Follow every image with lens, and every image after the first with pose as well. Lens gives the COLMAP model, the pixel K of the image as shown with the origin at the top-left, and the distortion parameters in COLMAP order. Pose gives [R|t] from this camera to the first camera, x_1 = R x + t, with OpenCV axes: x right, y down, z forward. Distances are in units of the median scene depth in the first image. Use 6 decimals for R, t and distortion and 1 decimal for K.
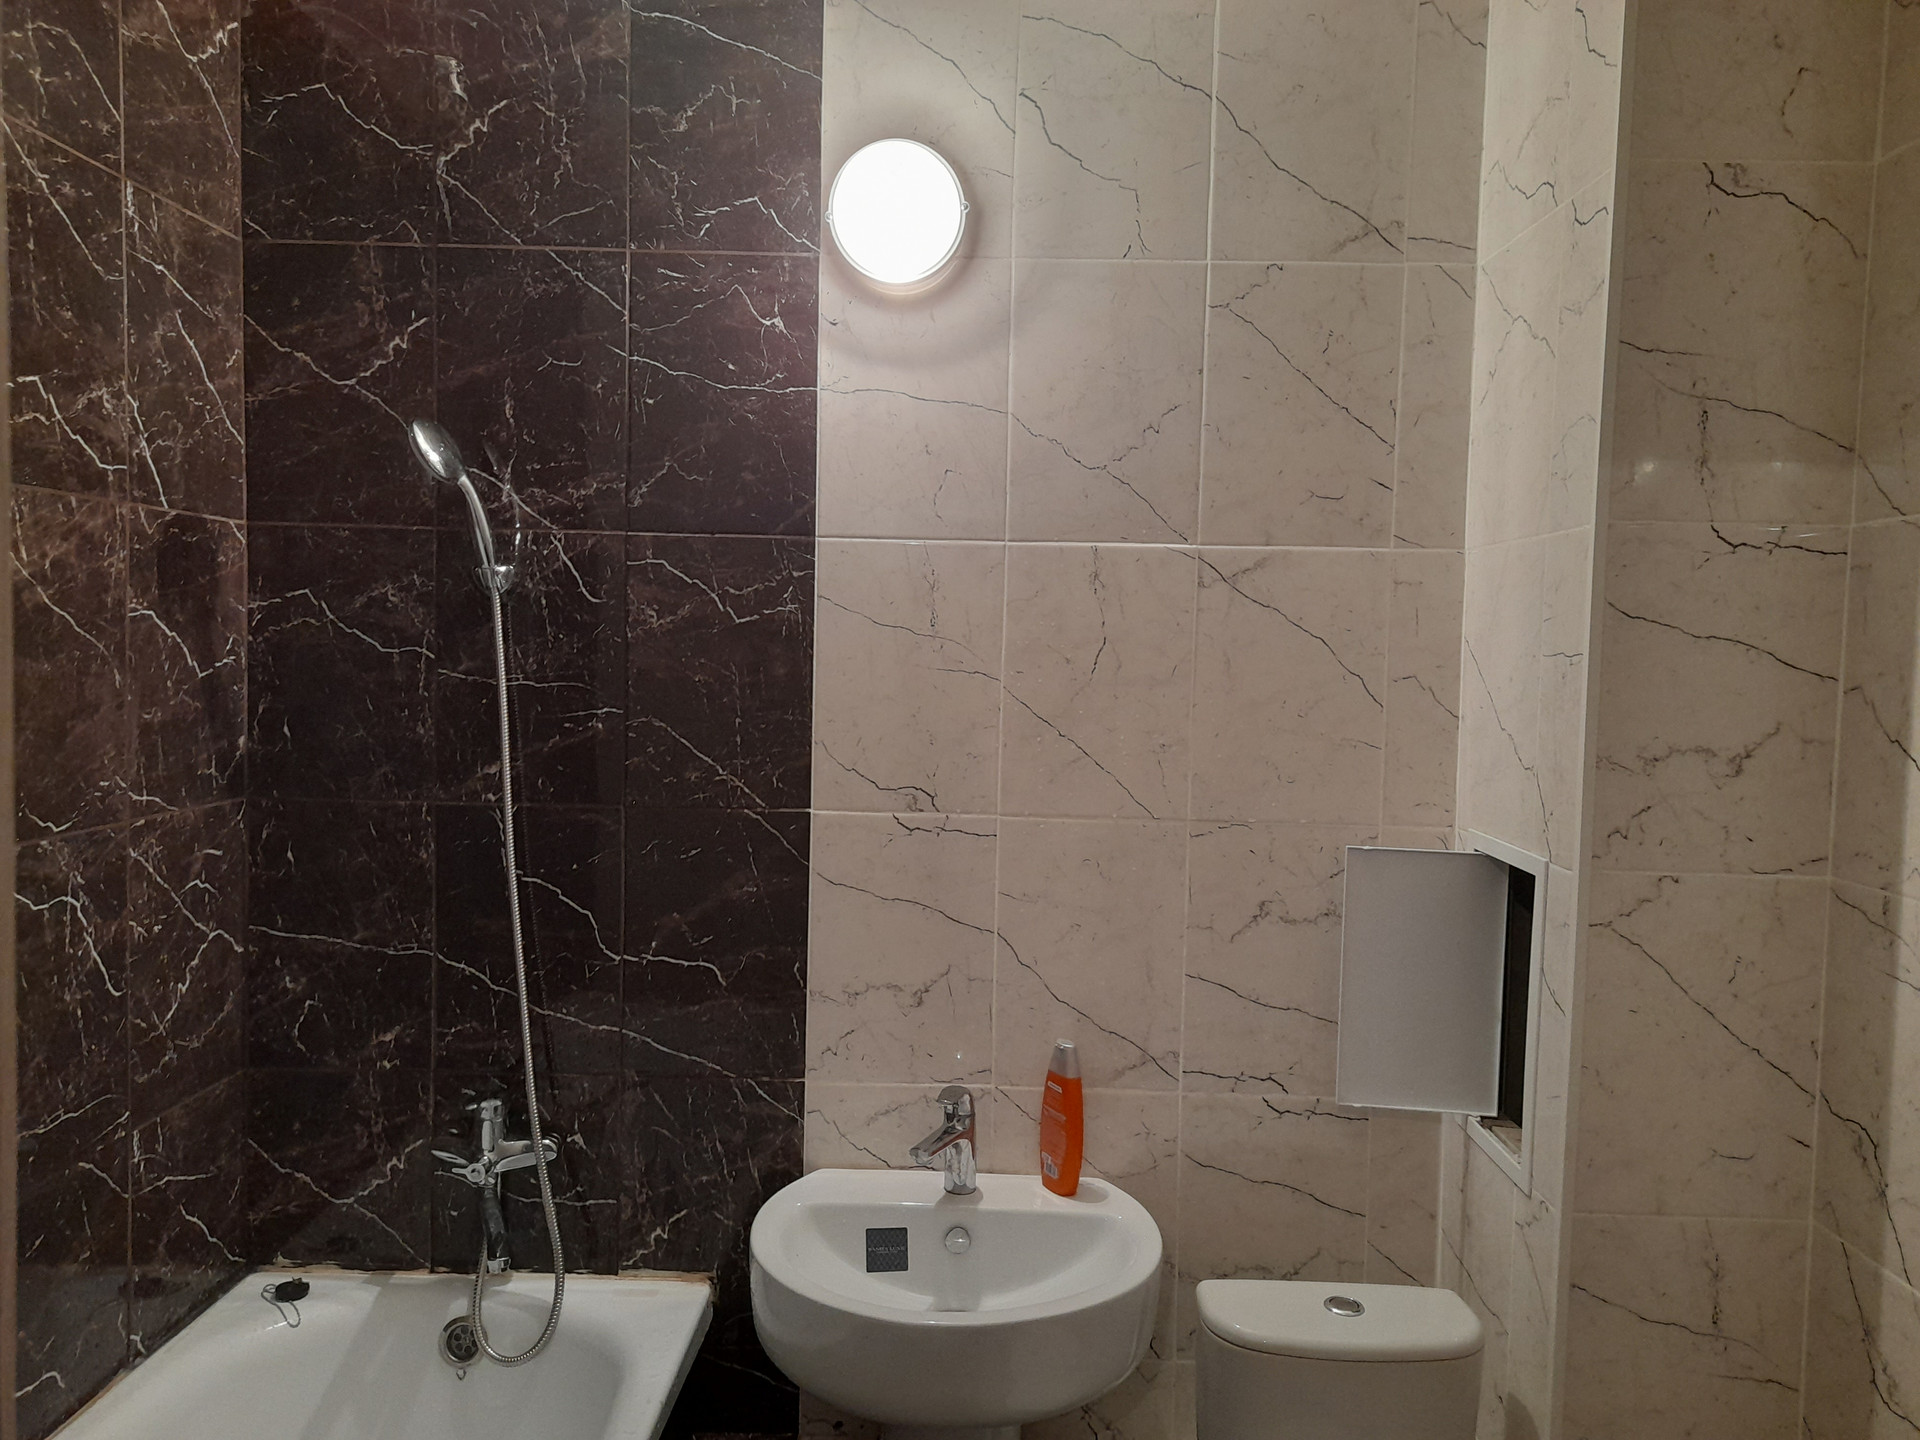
lens RADIAL K [[1407.3, 0, 949.6], [0, 1407.3, 720.0], [0, 0, 1]] dist [0.061088, -0.064080]
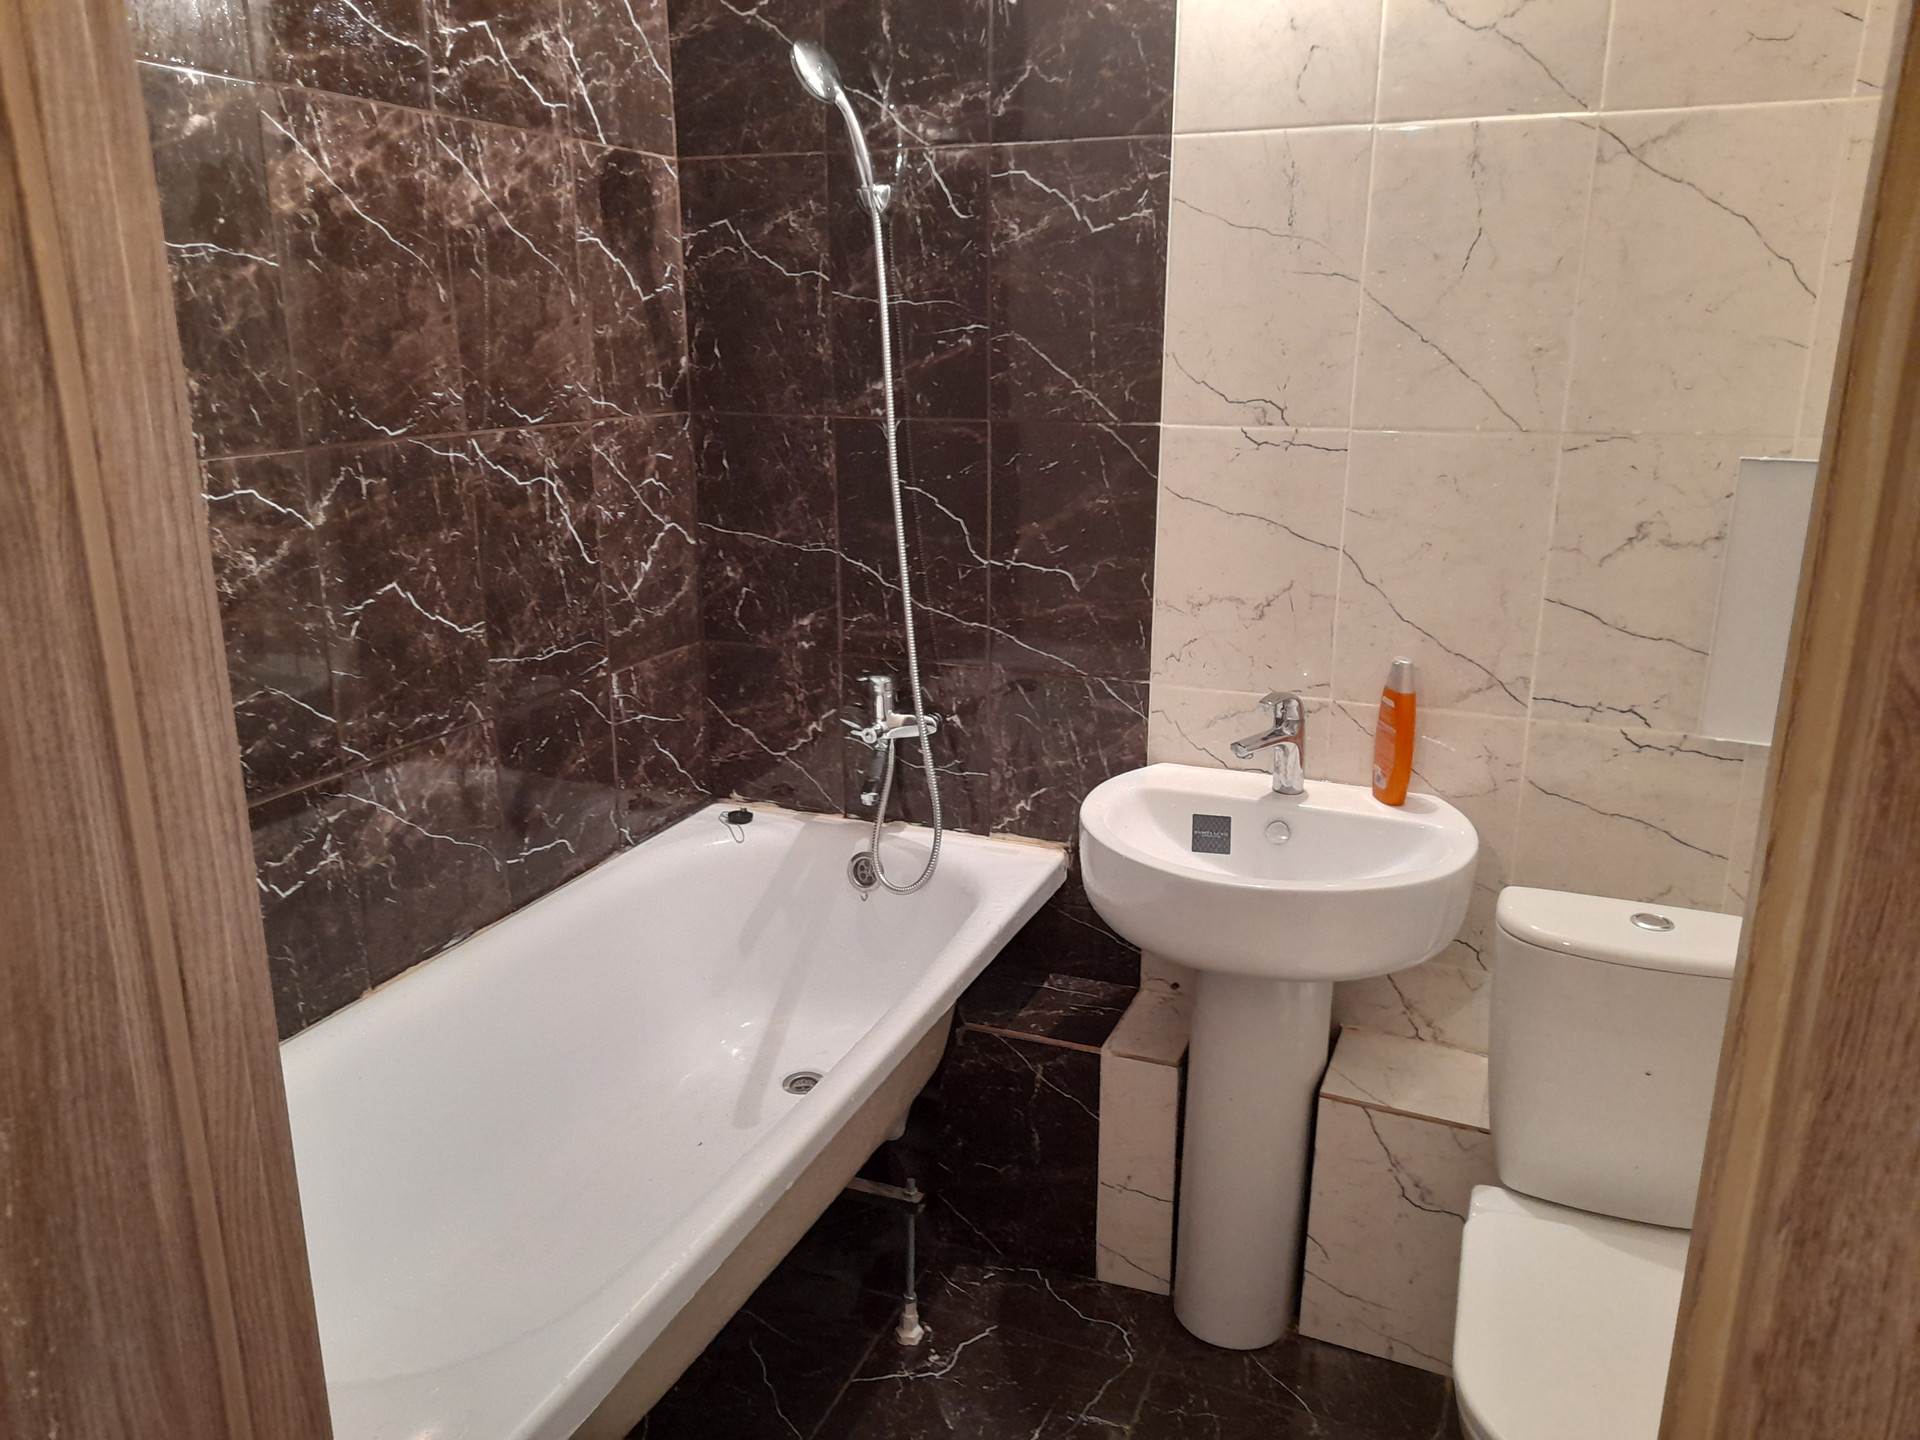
lens RADIAL K [[1407.3, 0, 945.8], [0, 1407.3, 740.6], [0, 0, 1]] dist [0.061088, -0.064080]
pose [[0.931900, 0.079923, -0.353800, 0.140391], [0.001936, 0.974312, 0.225194, 0.057423], [0.362710, -0.210543, 0.907807, -0.043157]]
